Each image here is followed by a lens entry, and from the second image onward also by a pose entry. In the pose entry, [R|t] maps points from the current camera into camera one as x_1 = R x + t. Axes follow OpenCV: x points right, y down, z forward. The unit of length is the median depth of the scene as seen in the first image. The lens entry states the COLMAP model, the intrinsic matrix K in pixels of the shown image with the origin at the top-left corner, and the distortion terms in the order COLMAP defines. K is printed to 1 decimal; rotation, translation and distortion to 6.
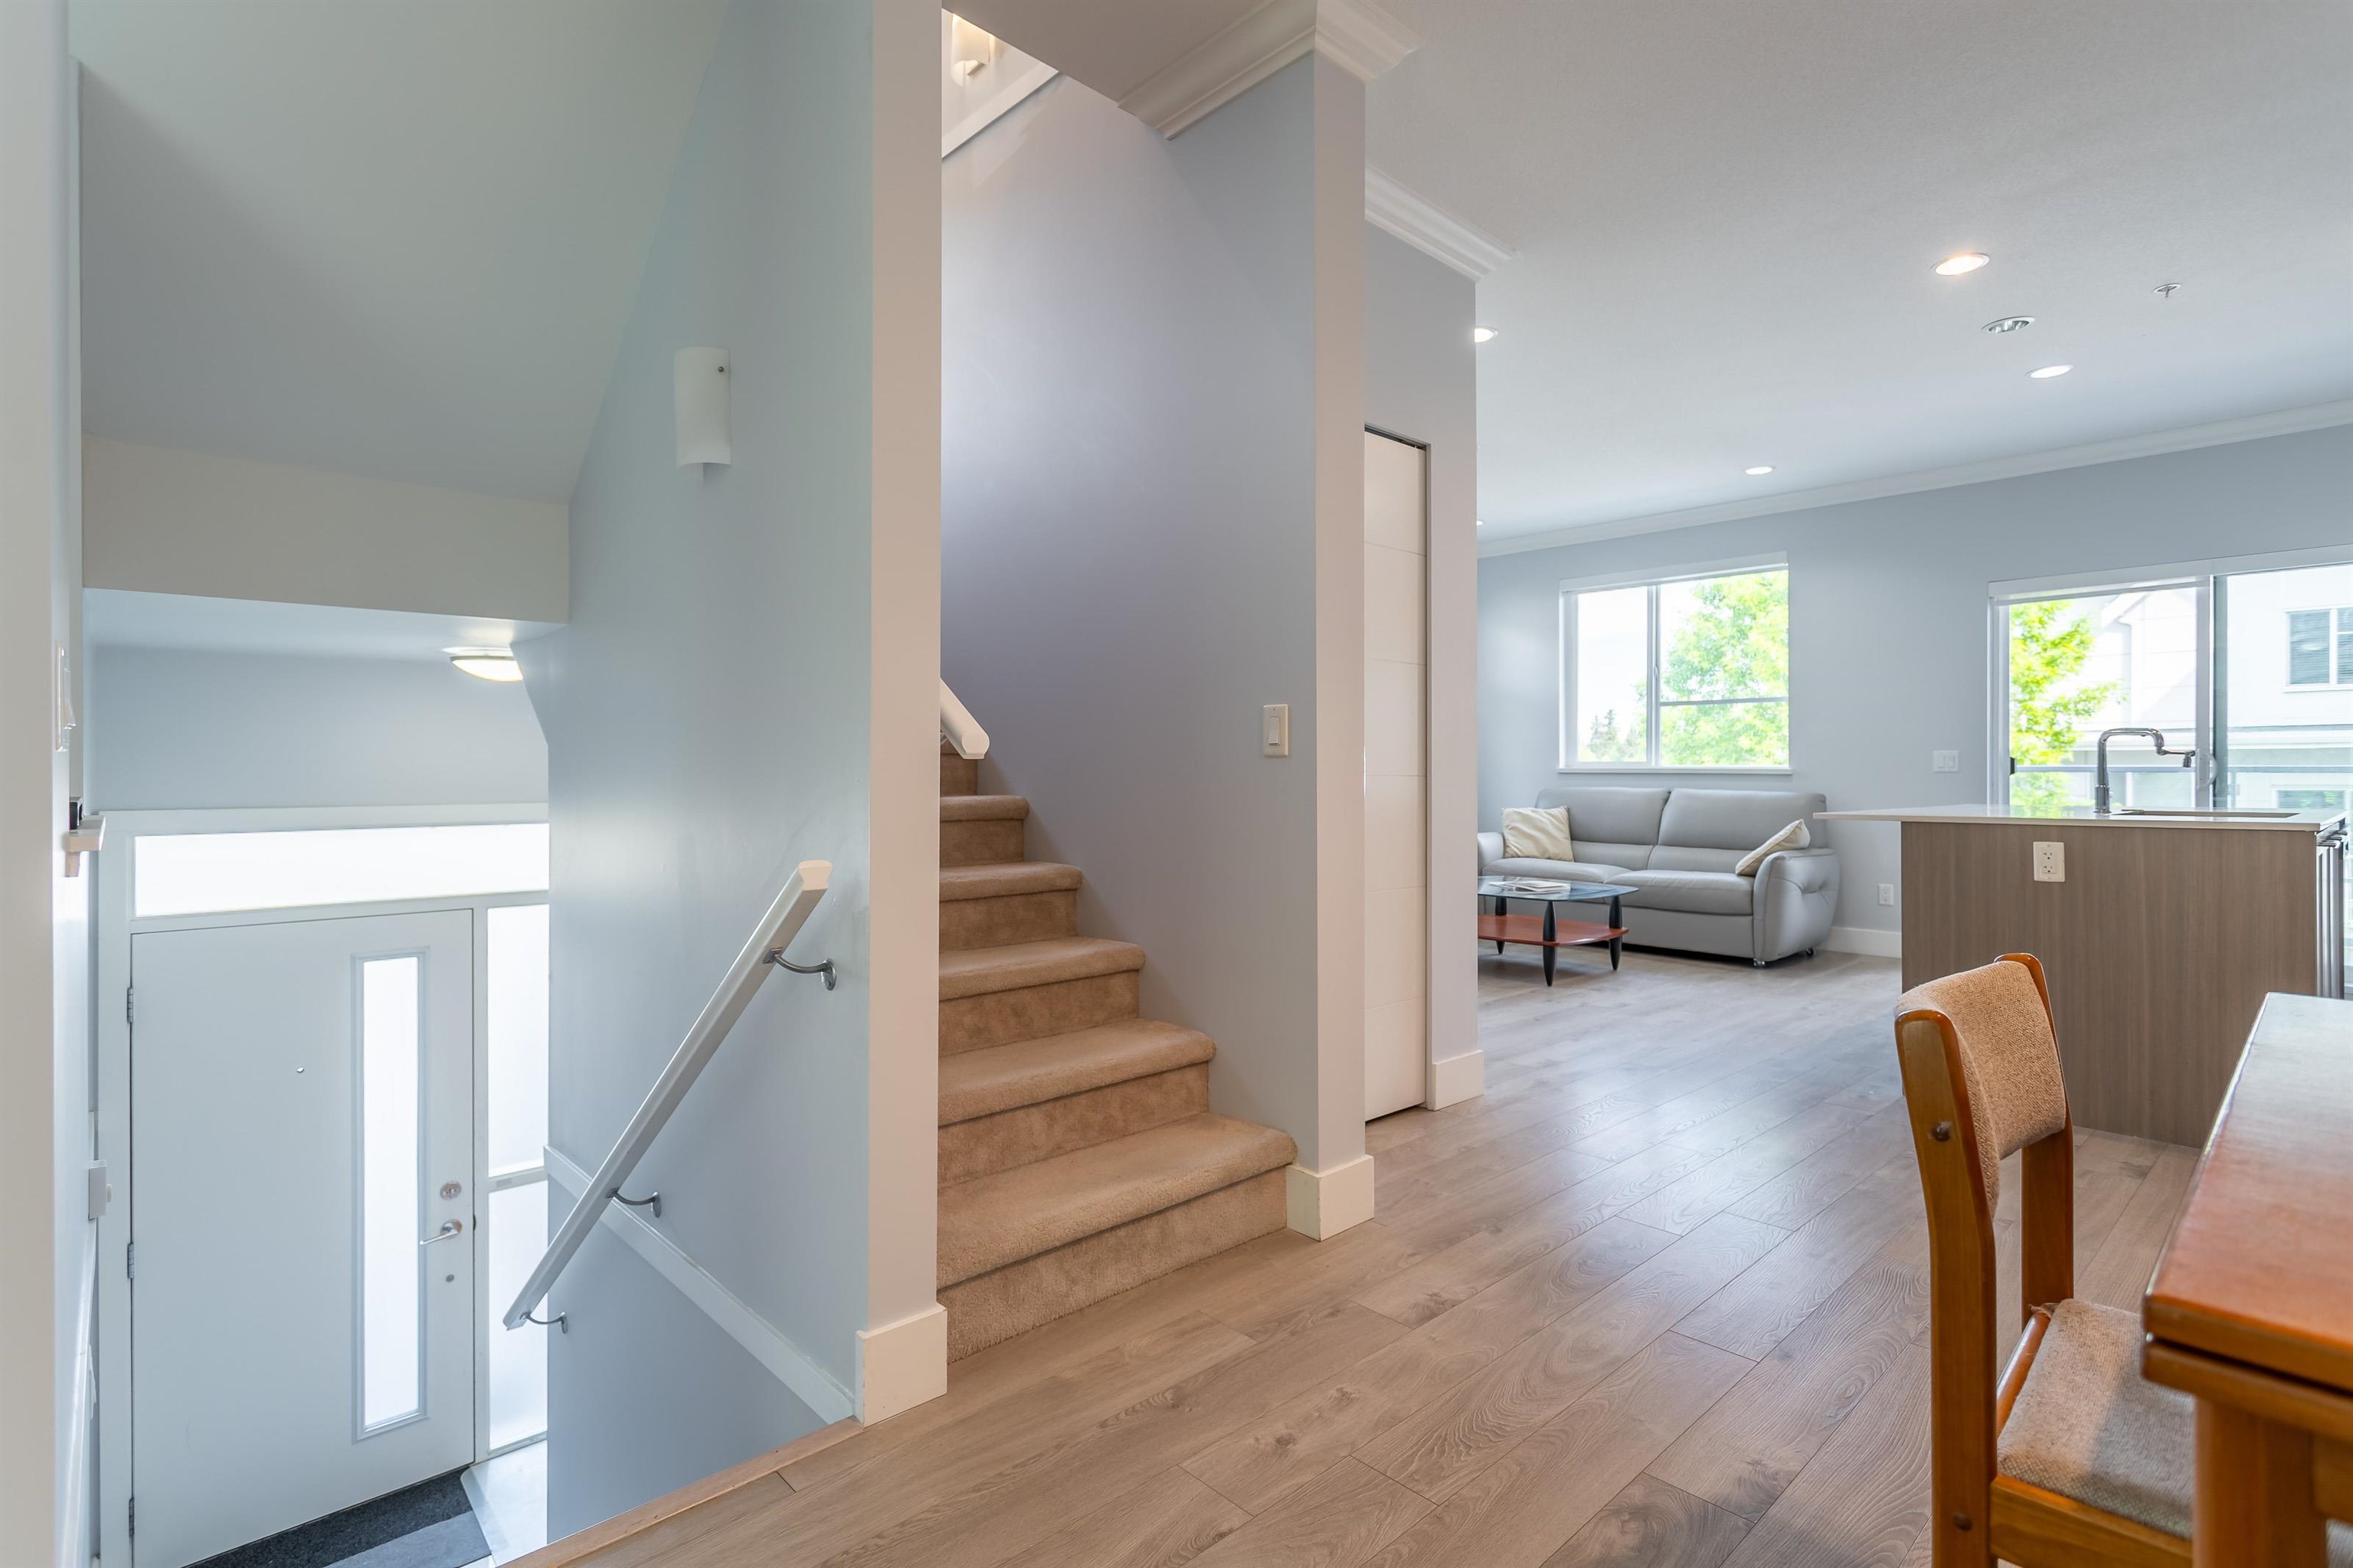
lens RADIAL K [[1130.7, 0, 1177.8], [0, 1130.7, 775.6], [0, 0, 1]] dist [0.000898, 0.001751]
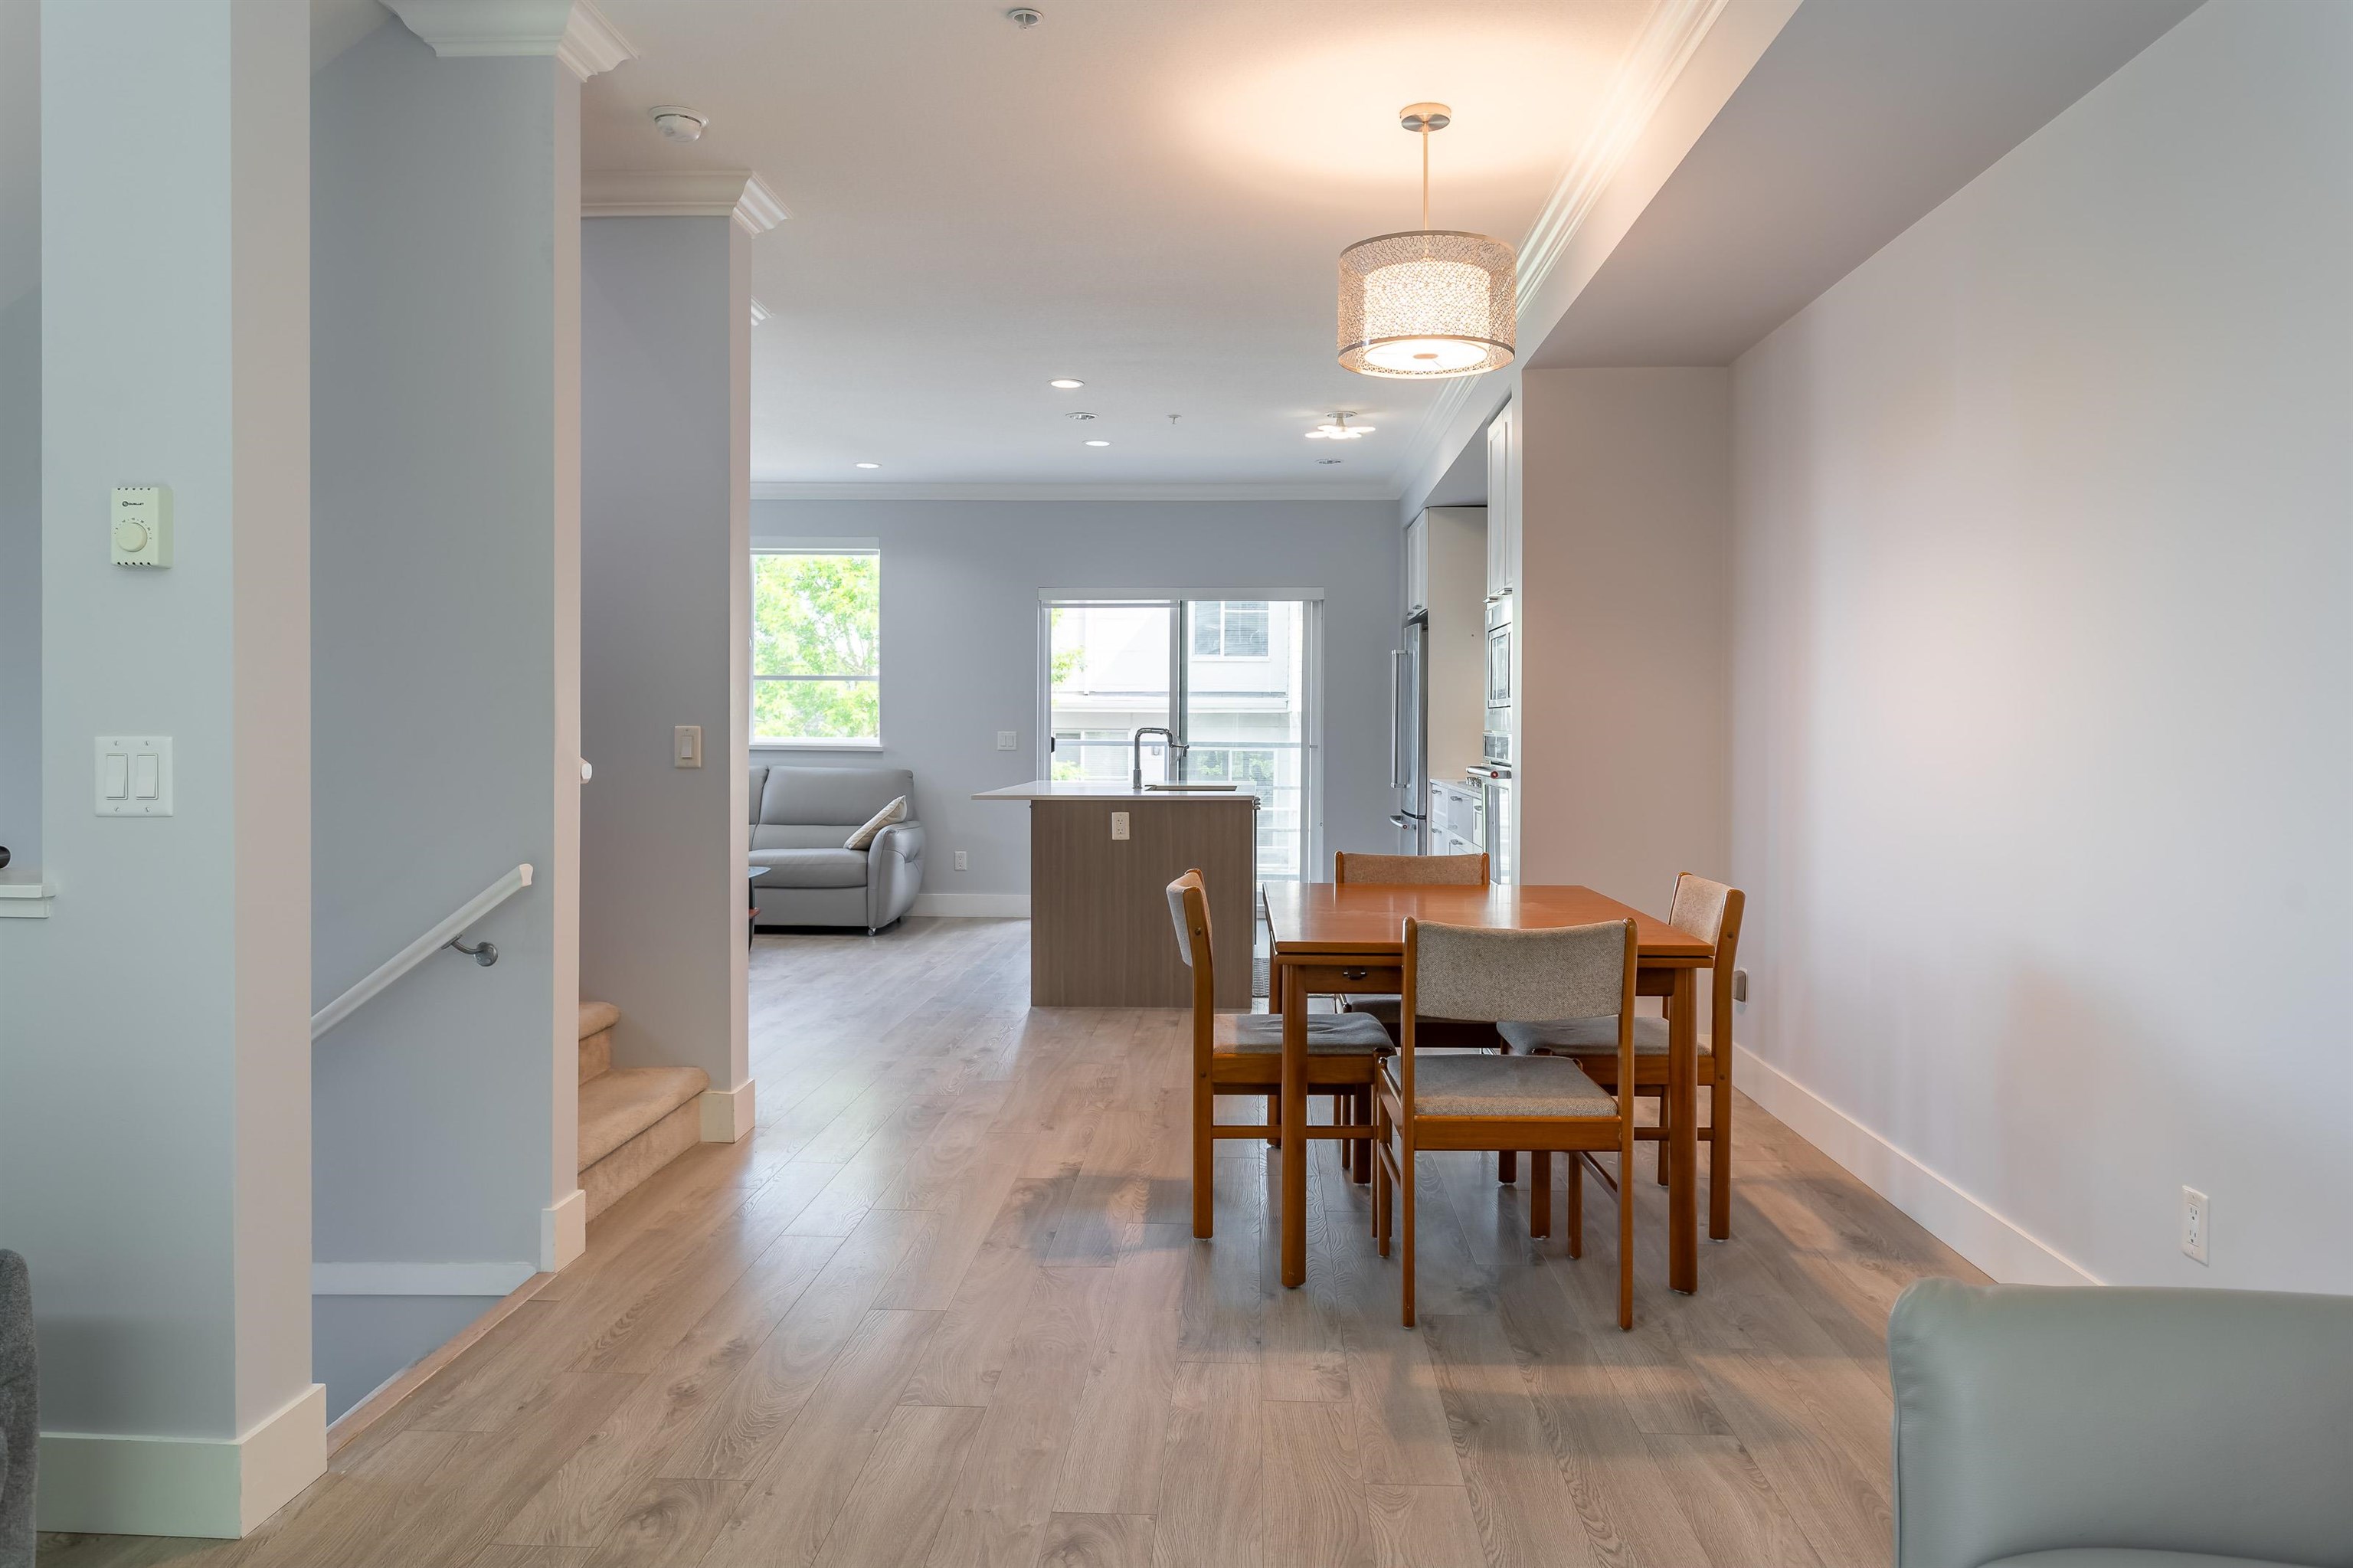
lens RADIAL K [[1577.1, 0, 1215.1], [0, 1577.1, 743.2], [0, 0, 1]] dist [-0.002964, 0.007675]
pose [[0.698952, -0.004159, 0.715156, -0.316664], [-0.003588, 0.999950, 0.009323, -0.026257], [-0.715160, -0.009083, 0.698902, -0.264706]]
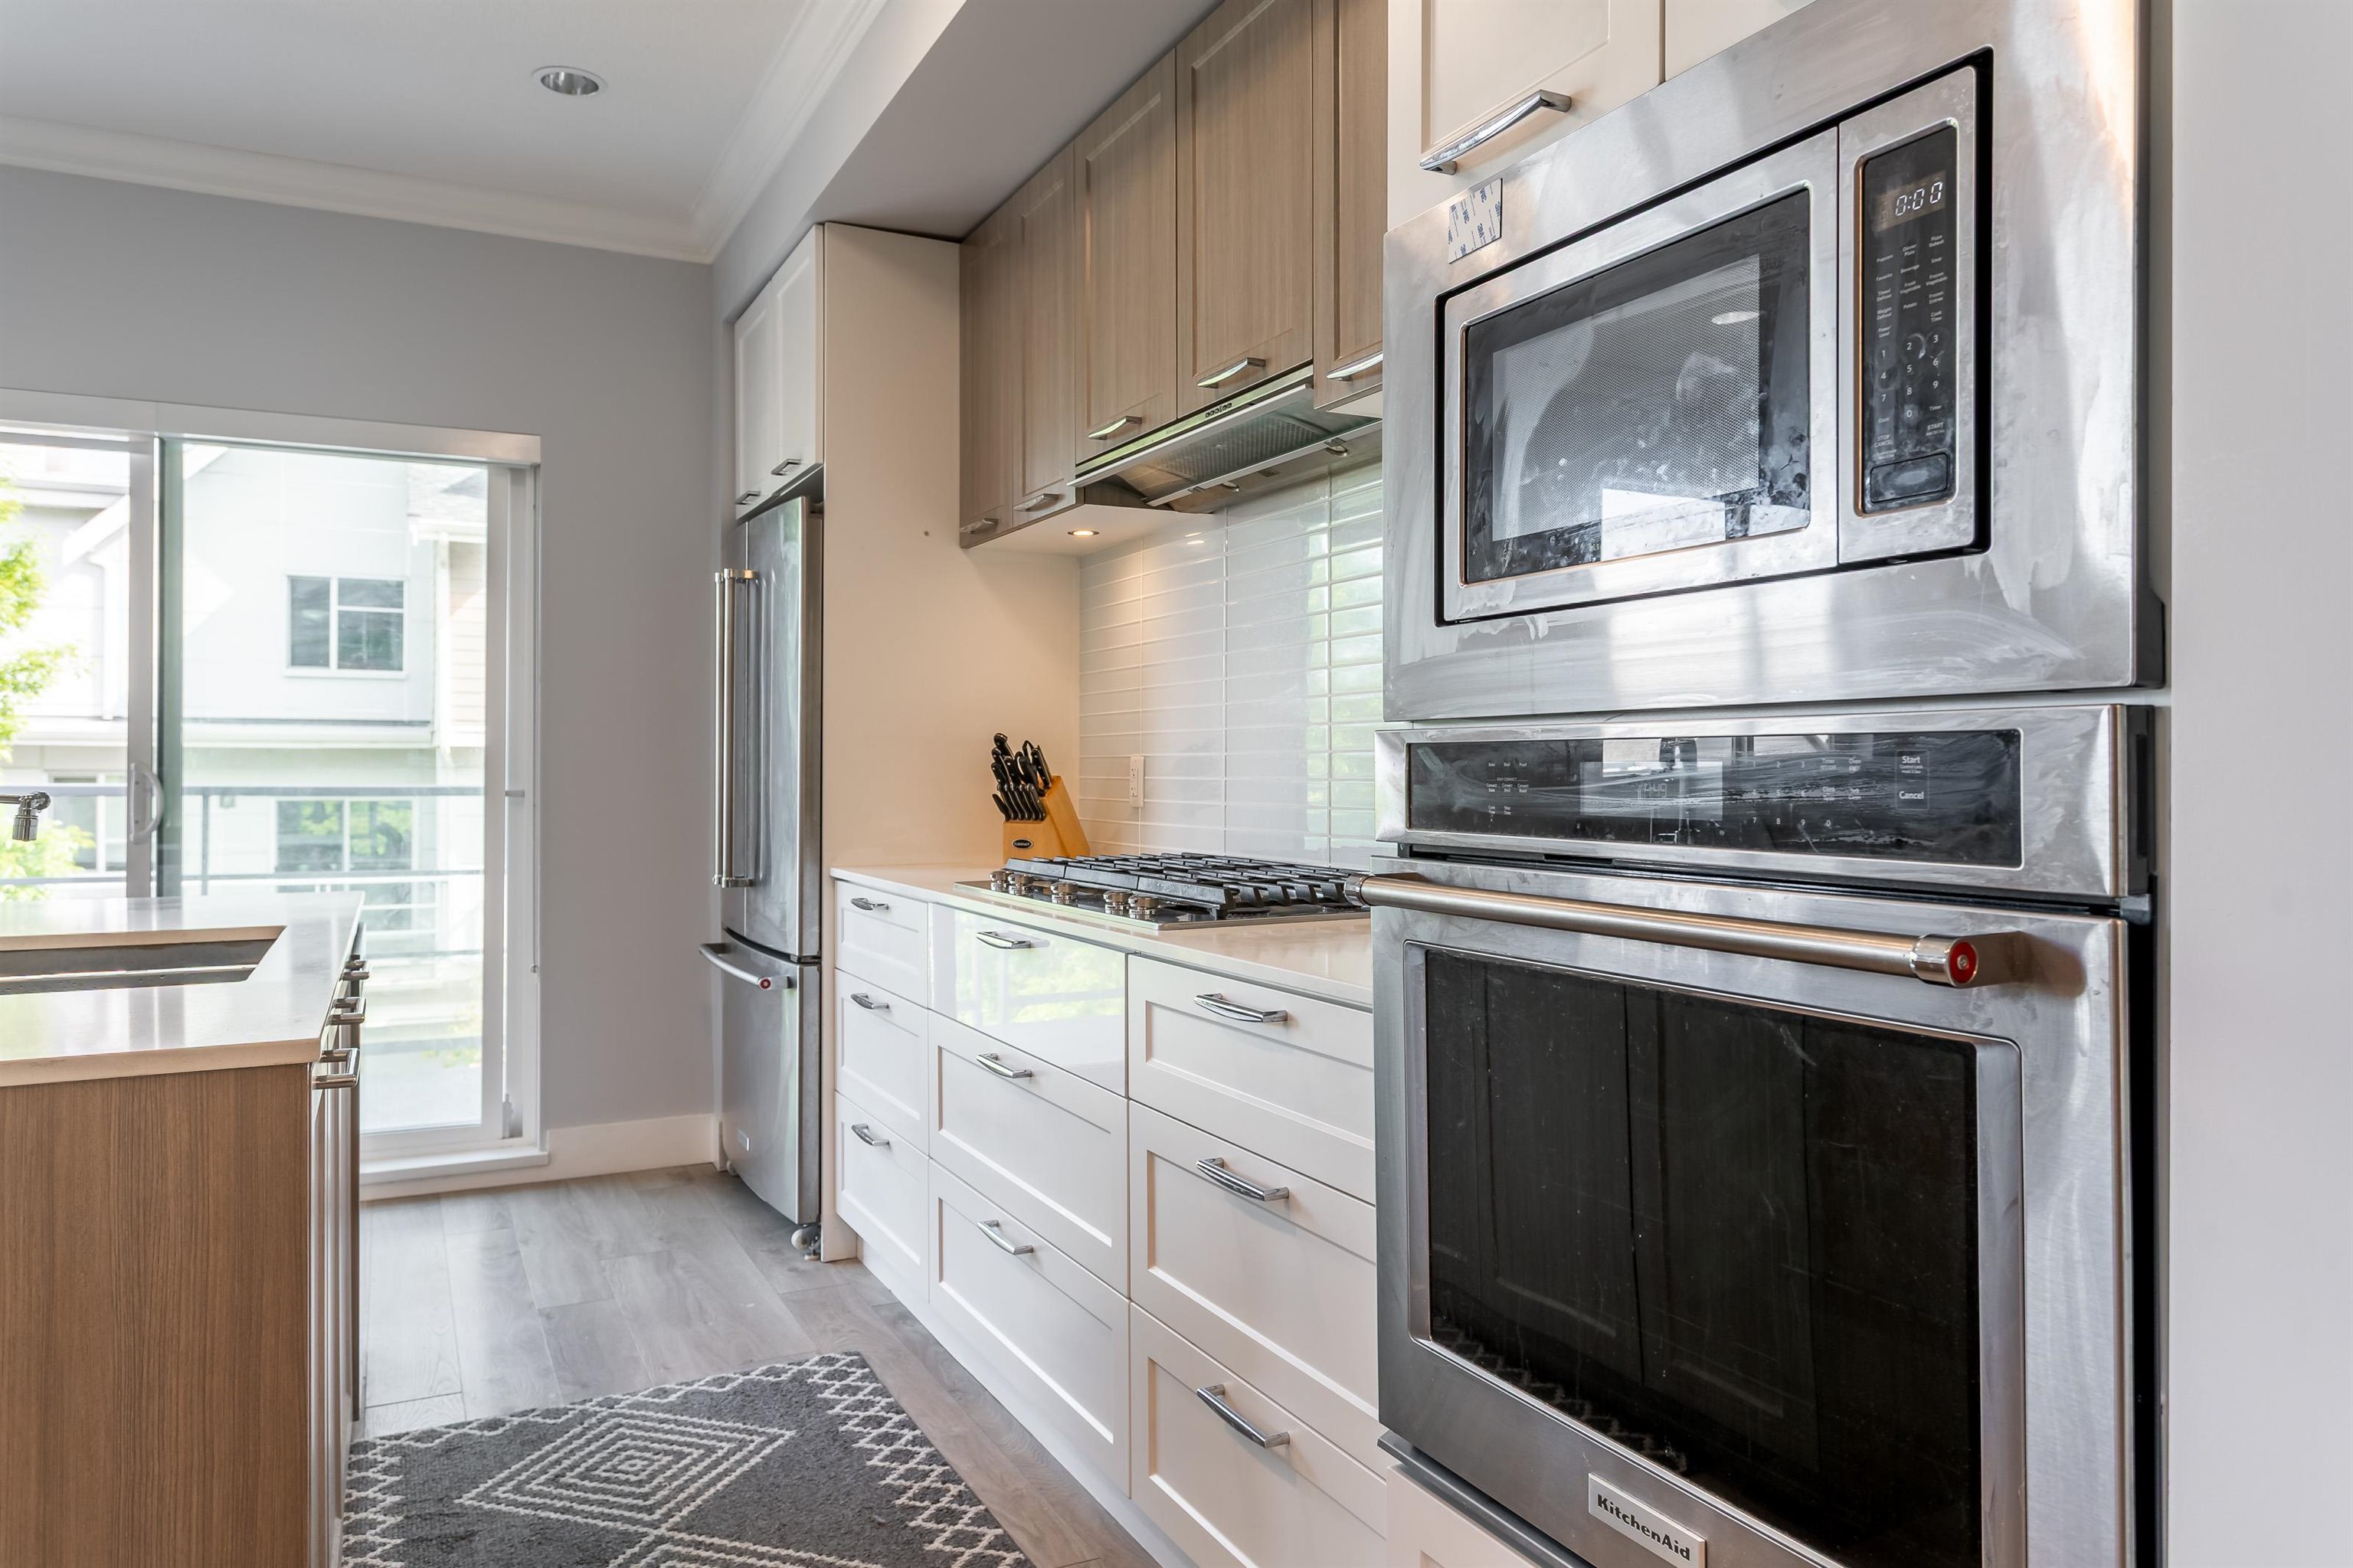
lens RADIAL K [[1577.1, 0, 1169.4], [0, 1577.1, 764.4], [0, 0, 1]] dist [-0.002964, 0.007675]
pose [[0.283400, 0.004501, 0.958991, 0.307884], [0.001027, 0.999987, -0.004997, -0.017257], [-0.959001, 0.002401, 0.283392, 0.305200]]
